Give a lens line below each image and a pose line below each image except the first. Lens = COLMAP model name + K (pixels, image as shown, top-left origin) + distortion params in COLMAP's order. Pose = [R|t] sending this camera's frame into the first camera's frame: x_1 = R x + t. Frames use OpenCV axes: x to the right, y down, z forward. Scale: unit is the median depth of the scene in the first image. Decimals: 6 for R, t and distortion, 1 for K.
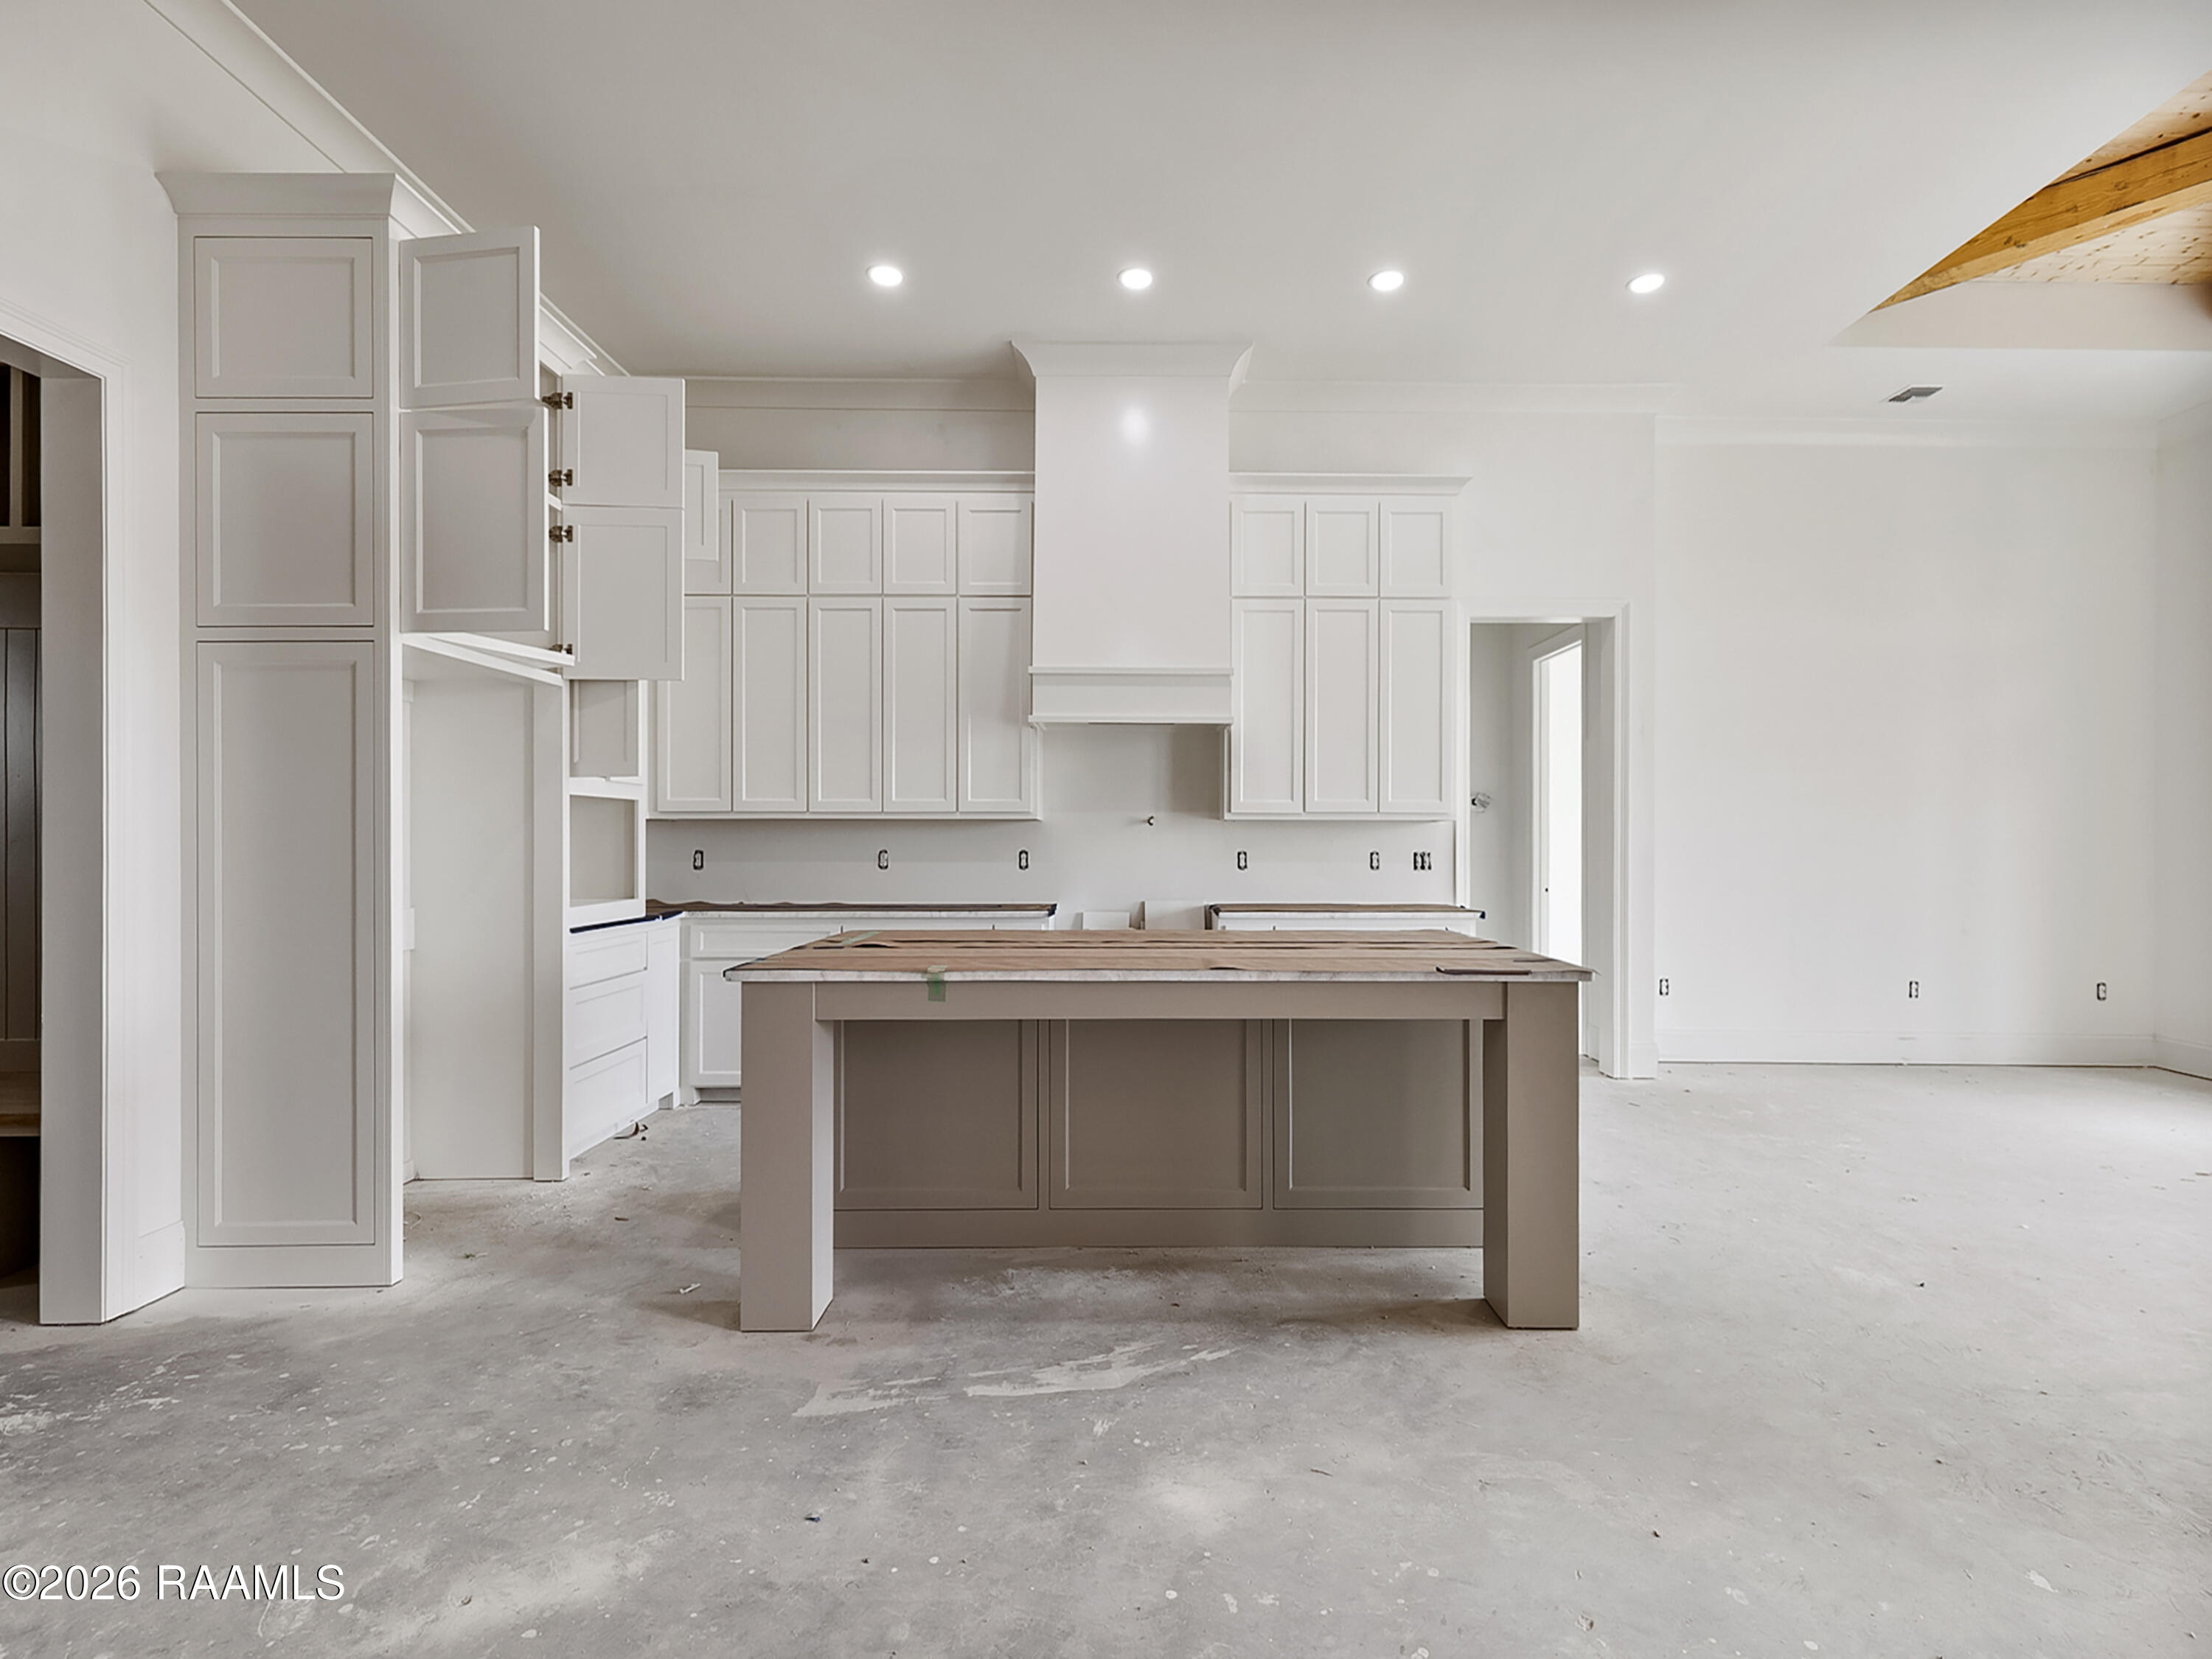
lens RADIAL K [[1029.6, 0, 1125.8], [0, 1029.6, 828.8], [0, 0, 1]] dist [0.003904, 0.000794]
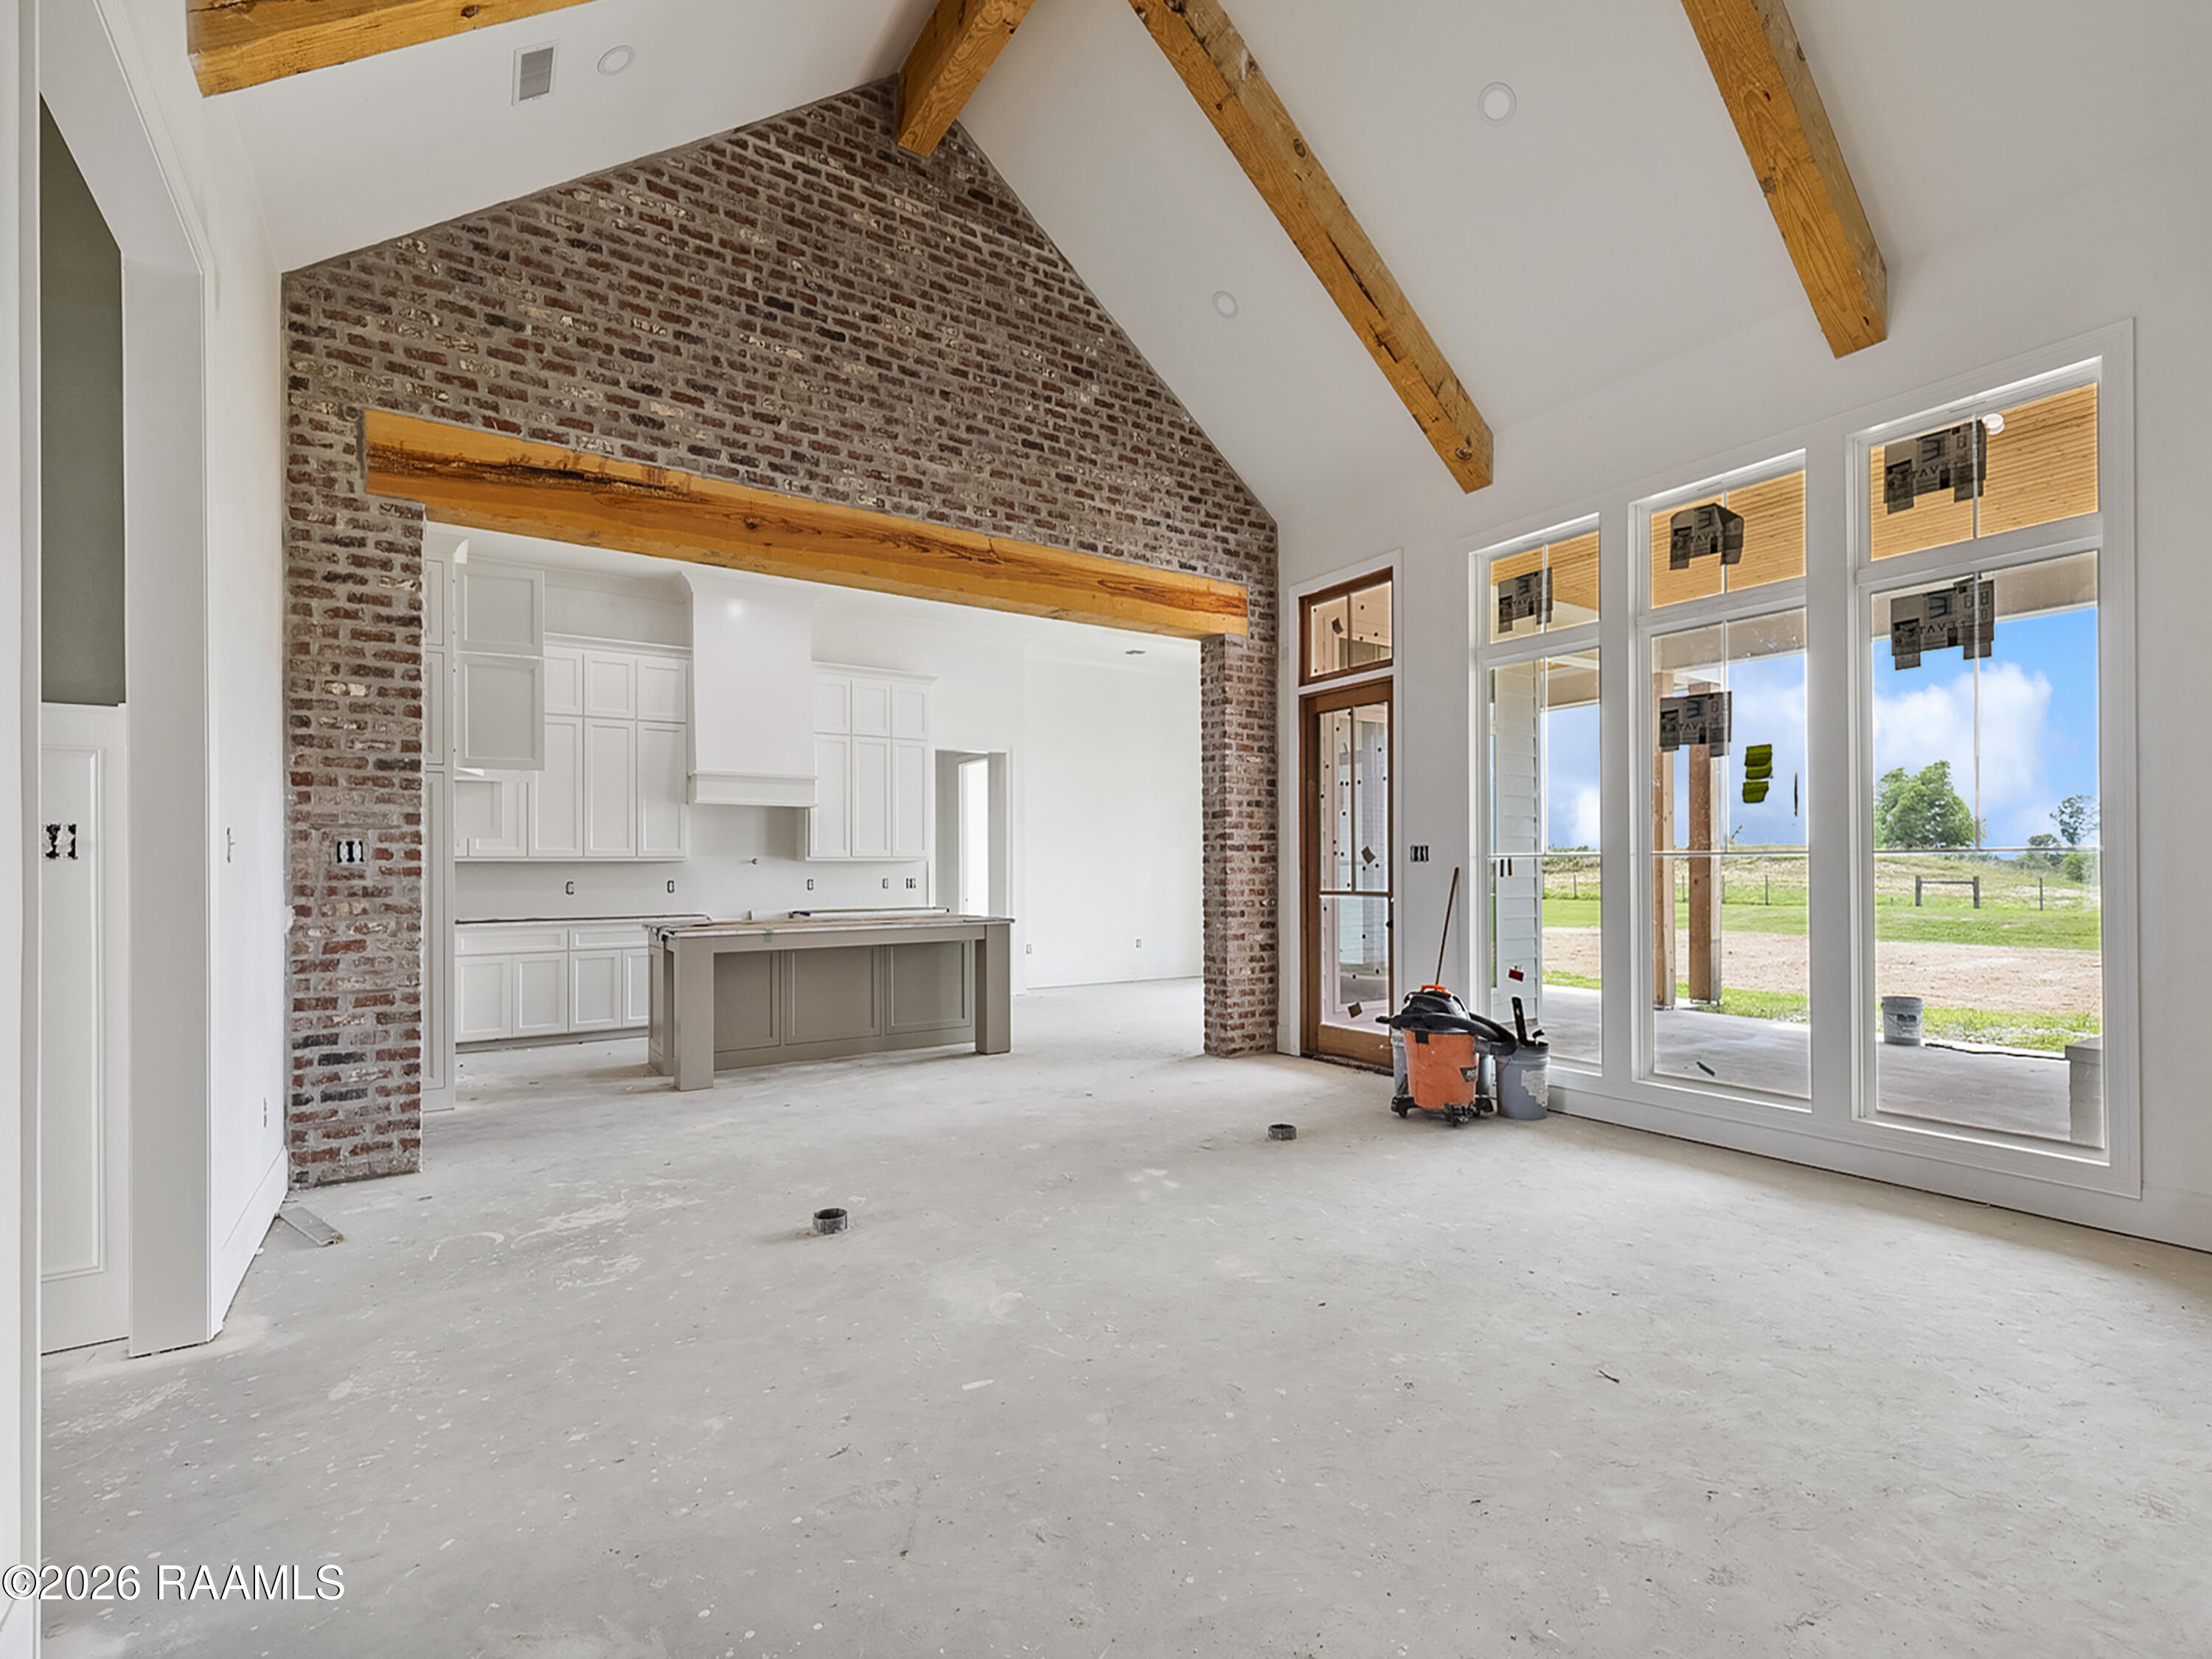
lens RADIAL K [[1029.6, 0, 1089.0], [0, 1029.6, 846.3], [0, 0, 1]] dist [0.003904, 0.000794]
pose [[0.849867, 0.004111, 0.526981, -0.406638], [0.004768, 0.999869, -0.015488, -0.005037], [-0.526975, 0.015675, 0.849736, -0.707572]]
